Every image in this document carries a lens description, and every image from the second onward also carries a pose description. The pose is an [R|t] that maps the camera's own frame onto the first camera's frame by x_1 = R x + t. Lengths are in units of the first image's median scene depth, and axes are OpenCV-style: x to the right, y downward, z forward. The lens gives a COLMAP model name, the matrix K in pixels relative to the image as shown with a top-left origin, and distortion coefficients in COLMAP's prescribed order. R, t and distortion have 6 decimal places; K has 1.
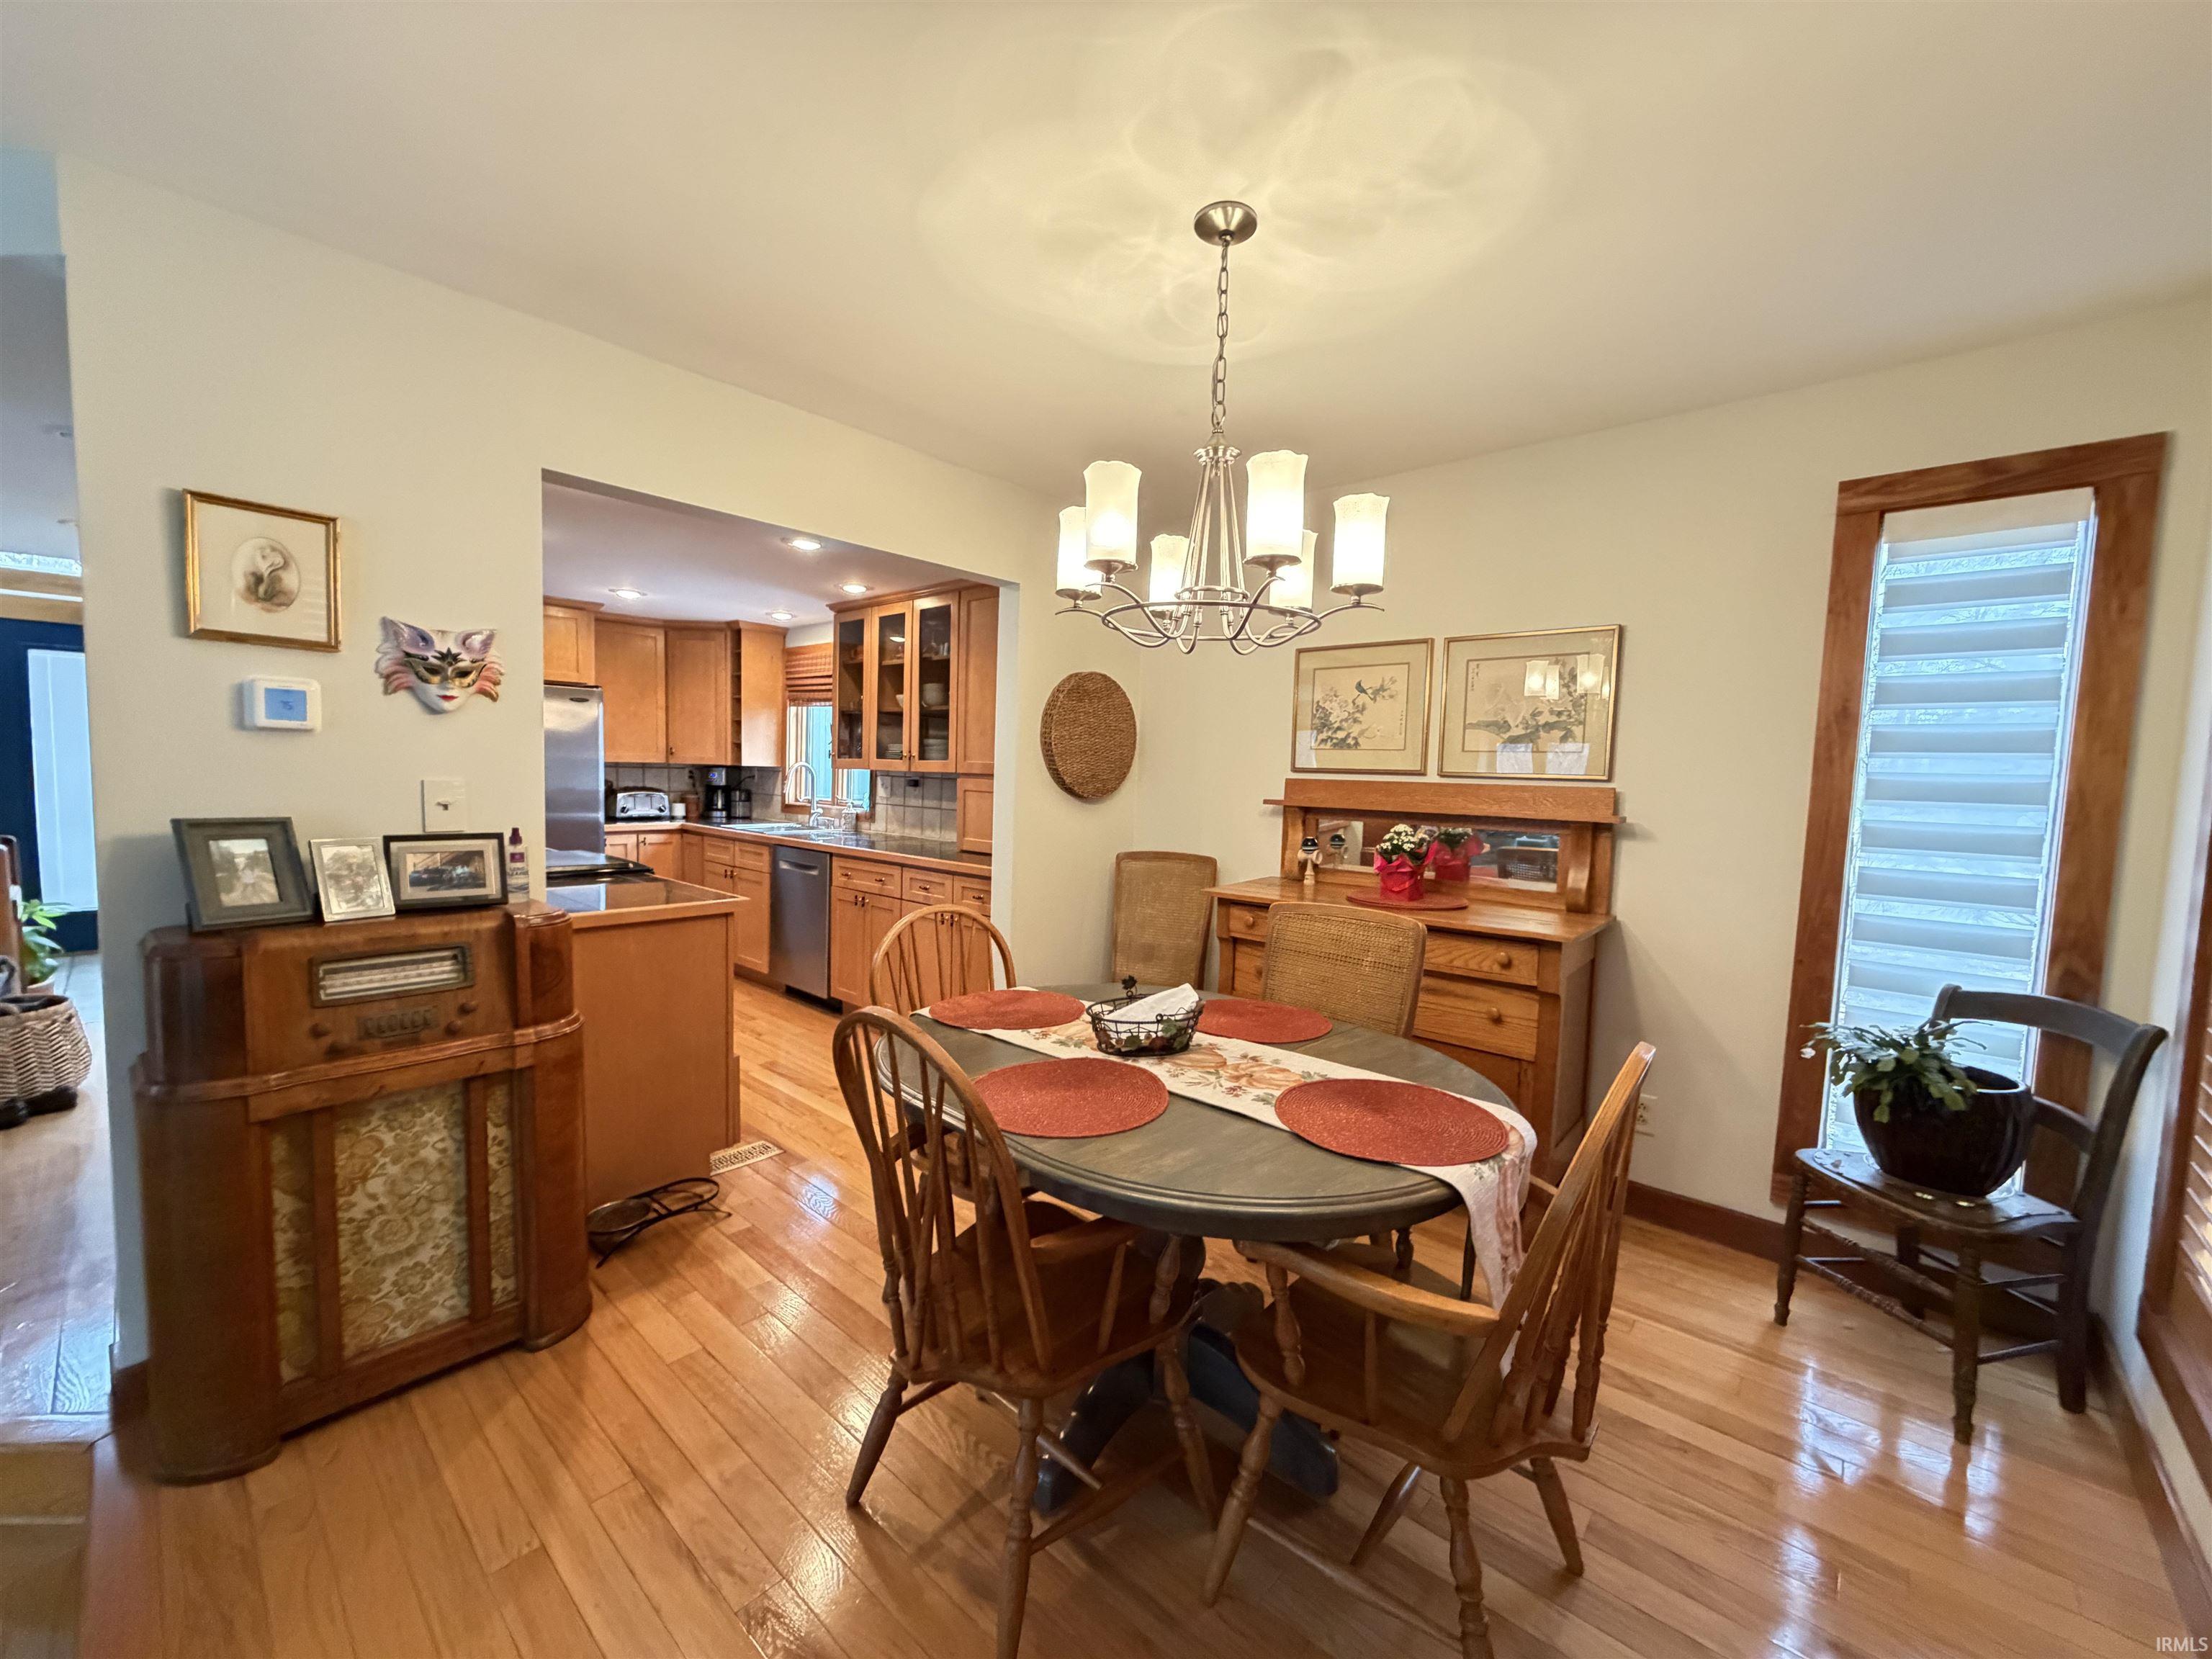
lens RADIAL K [[879.0, 0, 1094.1], [0, 879.0, 841.1], [0, 0, 1]] dist [-0.001130, -0.000988]
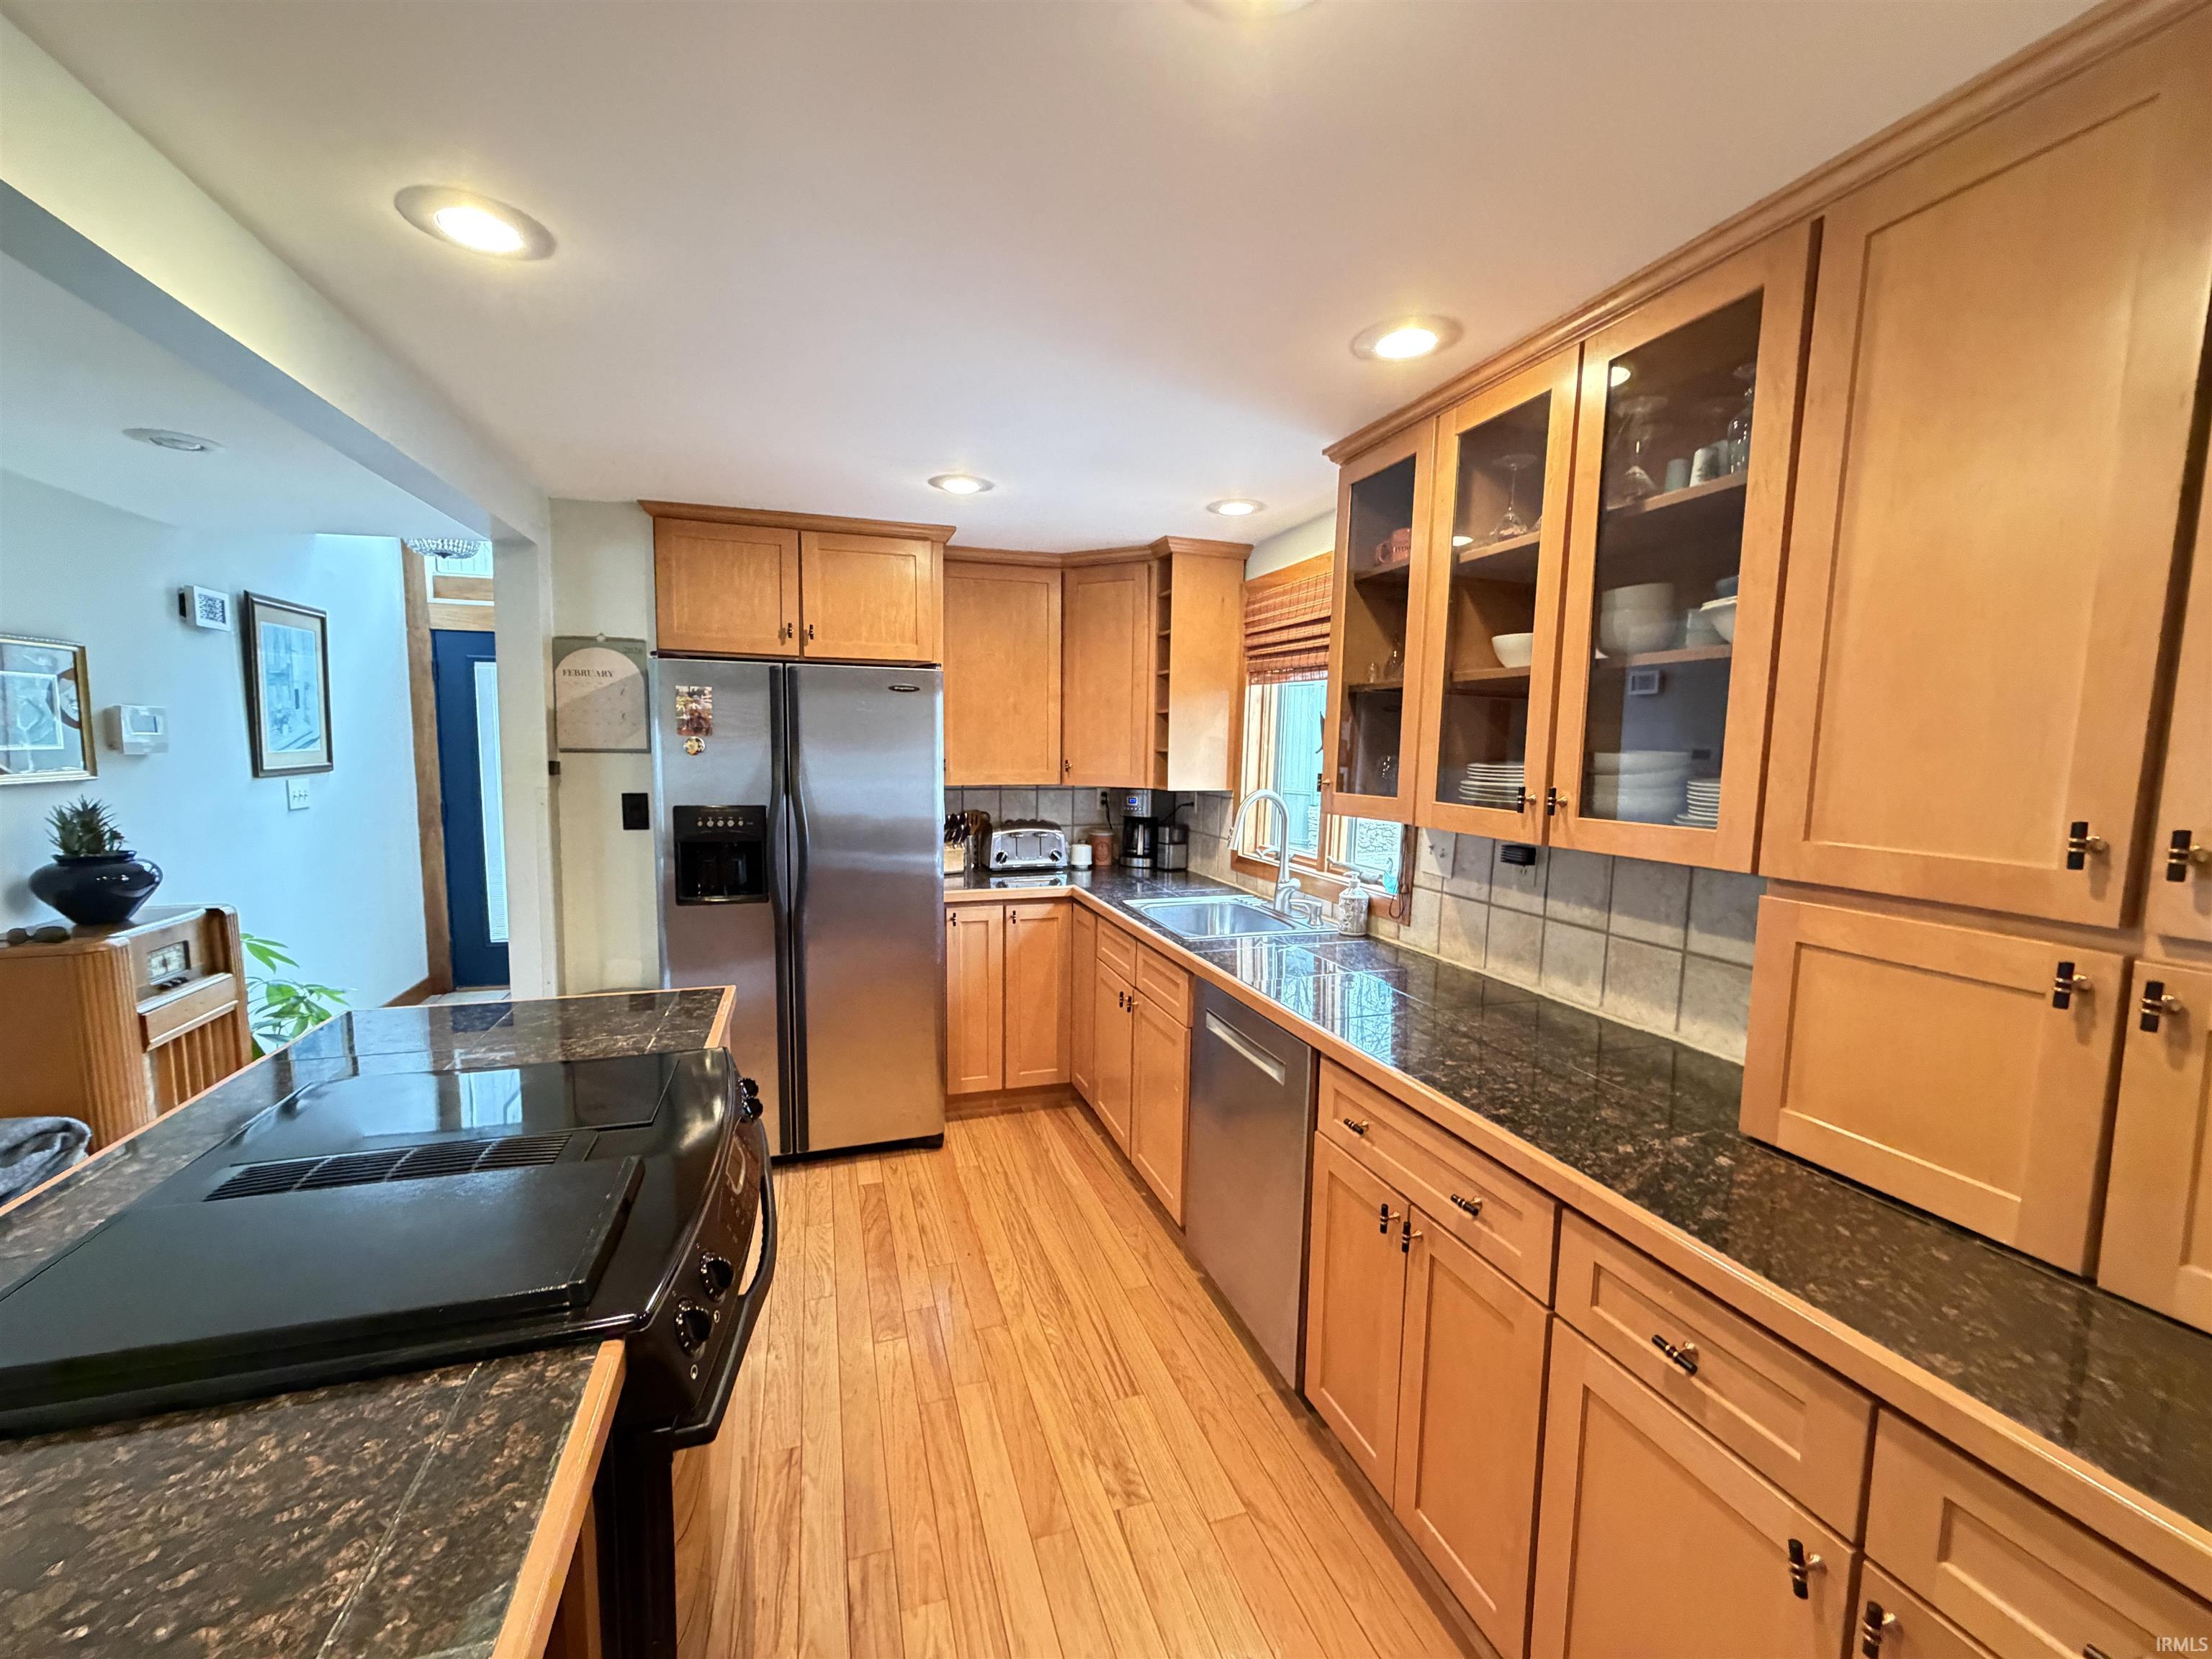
lens RADIAL K [[879.0, 0, 1097.8], [0, 879.0, 836.9], [0, 0, 1]] dist [-0.001130, -0.000988]
pose [[0.862980, 0.037930, -0.503812, -0.155582], [-0.030321, 0.999269, 0.023294, -0.071808], [0.504327, -0.004826, 0.863499, 0.502477]]
